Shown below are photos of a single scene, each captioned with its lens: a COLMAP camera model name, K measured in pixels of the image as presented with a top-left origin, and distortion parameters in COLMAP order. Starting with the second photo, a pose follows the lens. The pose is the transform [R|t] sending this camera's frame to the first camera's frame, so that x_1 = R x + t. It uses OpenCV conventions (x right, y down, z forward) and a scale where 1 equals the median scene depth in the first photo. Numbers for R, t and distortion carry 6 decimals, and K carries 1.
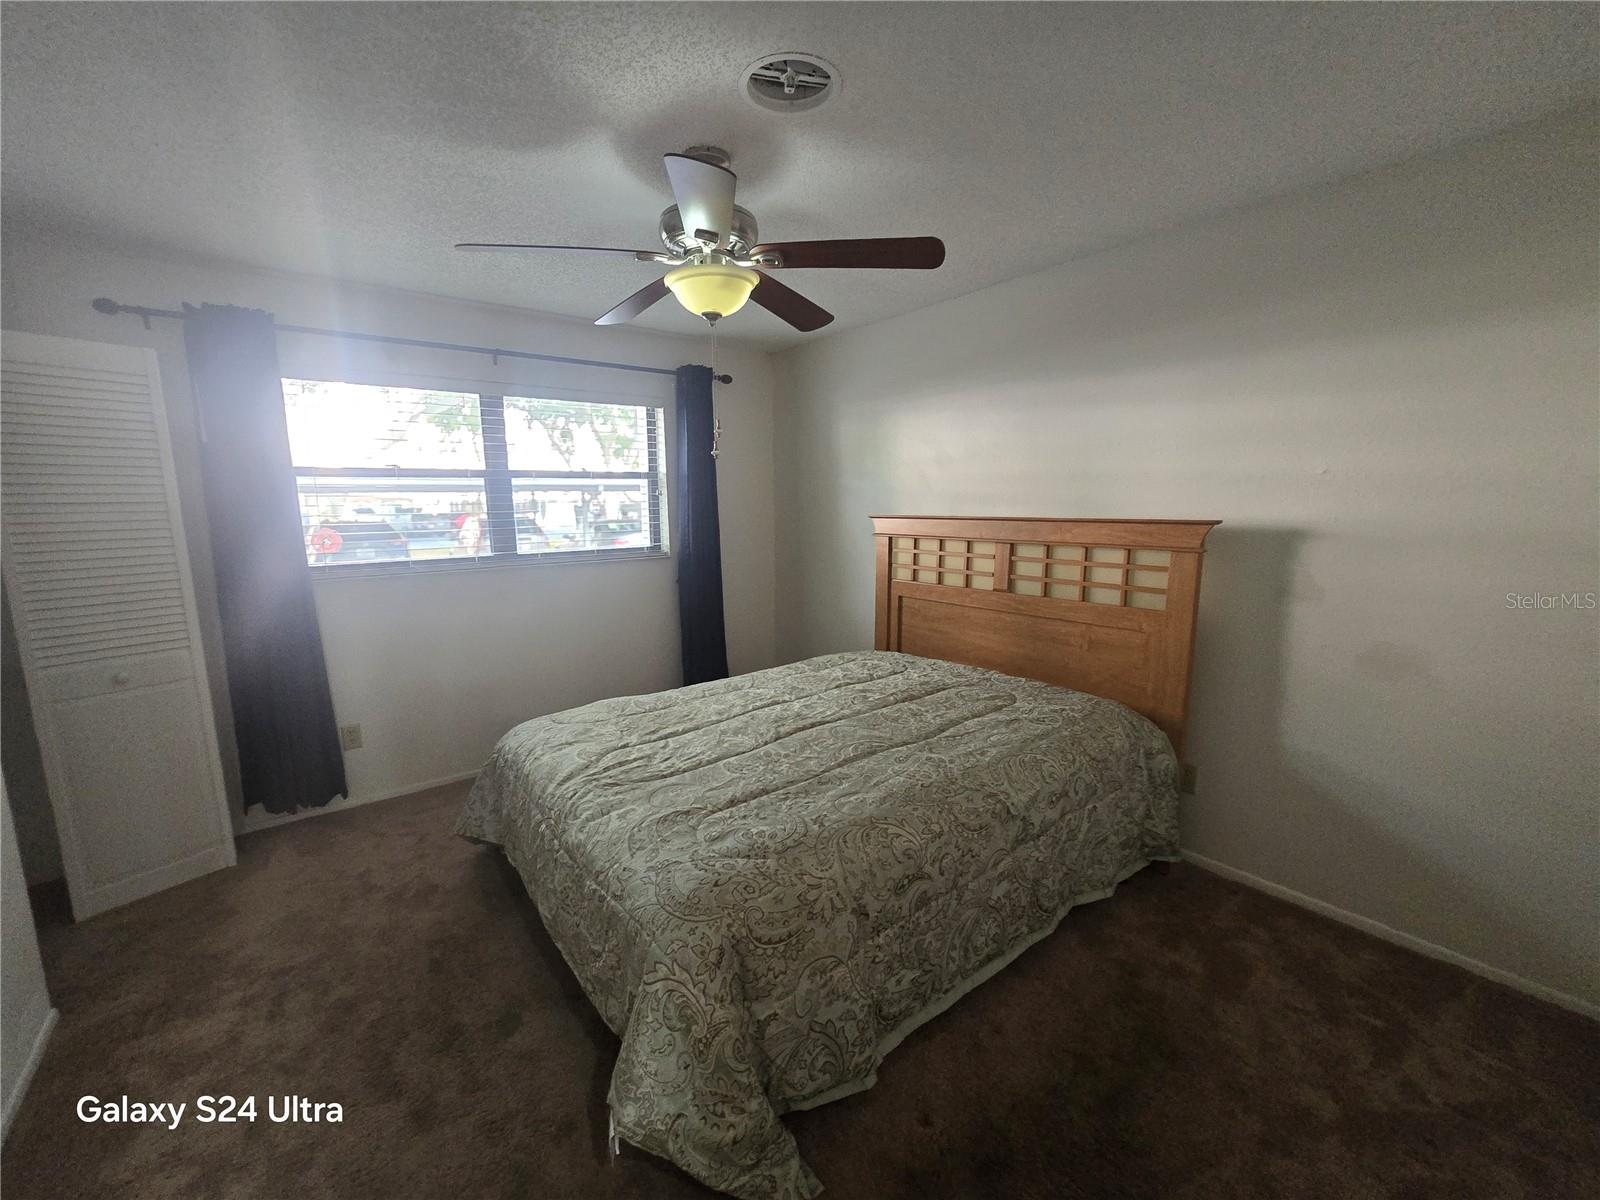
lens RADIAL K [[642.4, 0, 800.0], [0, 642.4, 600.0], [0, 0, 1]] dist [-0.018074, -0.000034]
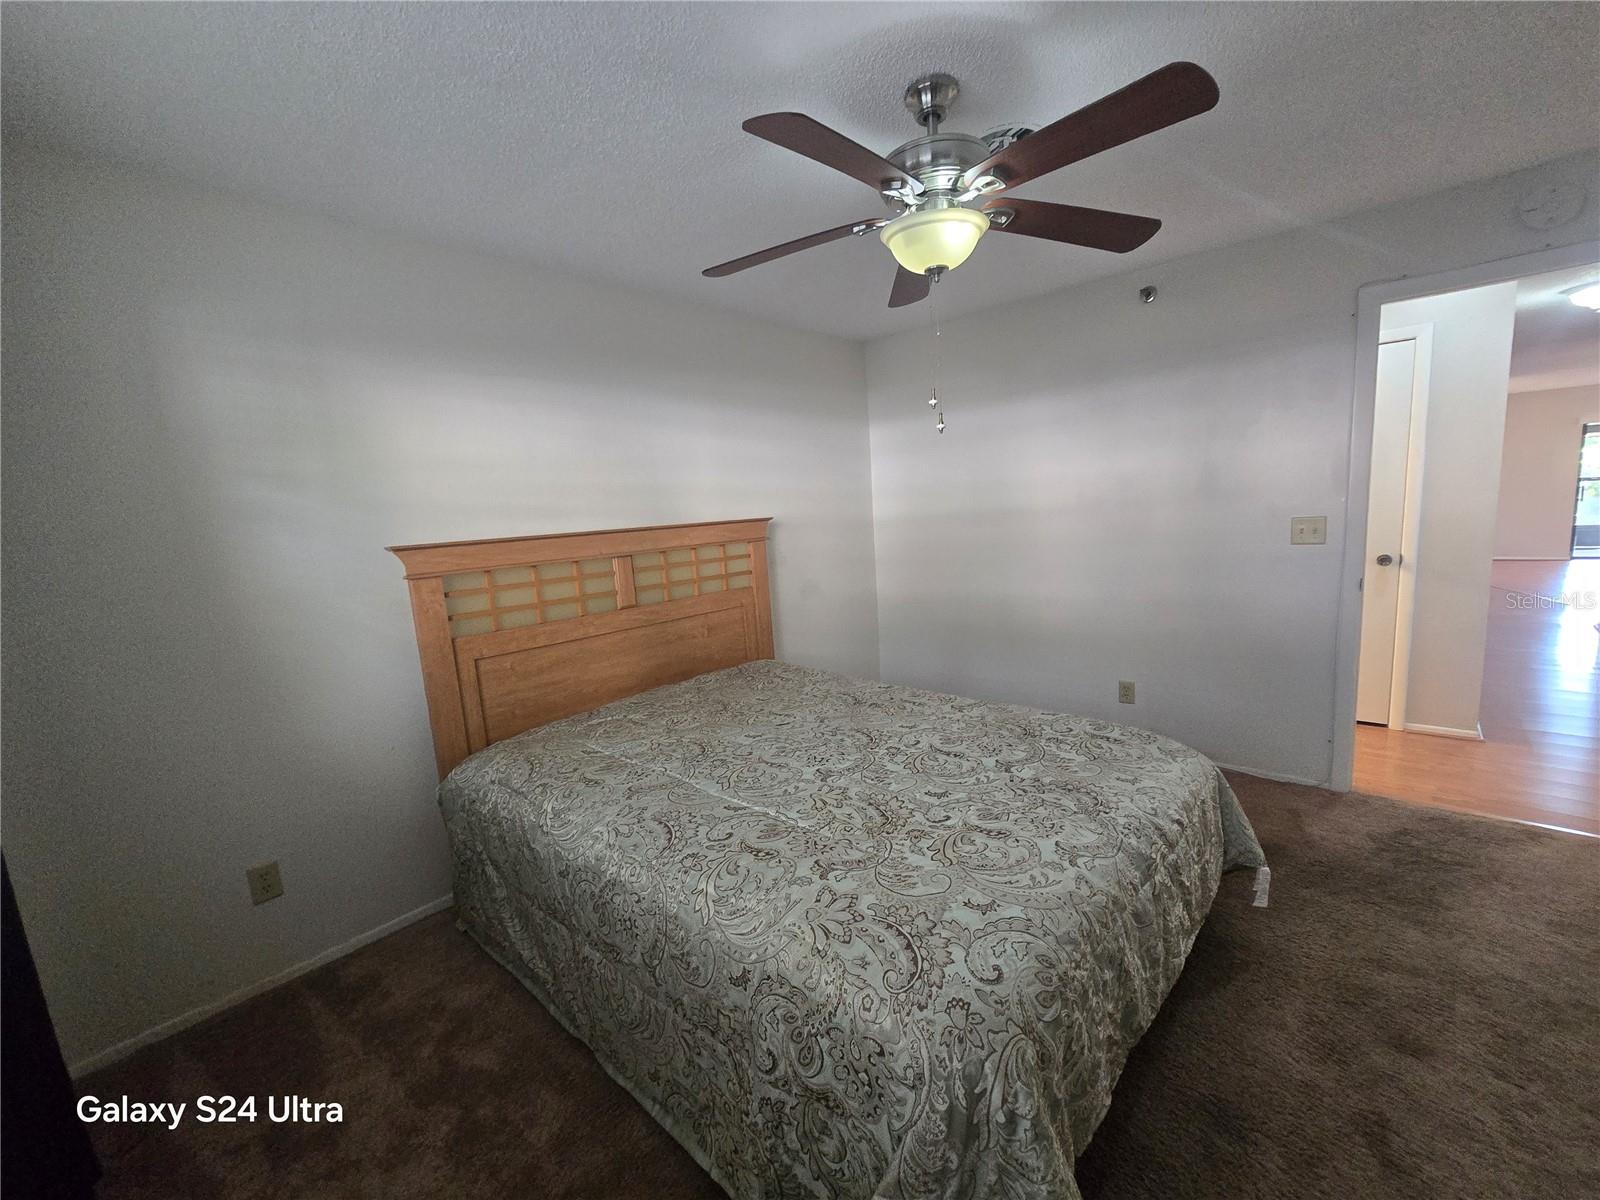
lens RADIAL K [[642.4, 0, 800.0], [0, 642.4, 600.0], [0, 0, 1]] dist [-0.018074, -0.000034]
pose [[-0.104760, -0.137957, 0.984882, -0.662707], [0.208977, 0.965167, 0.157423, -0.124371], [-0.972293, 0.222309, -0.072281, 0.844676]]
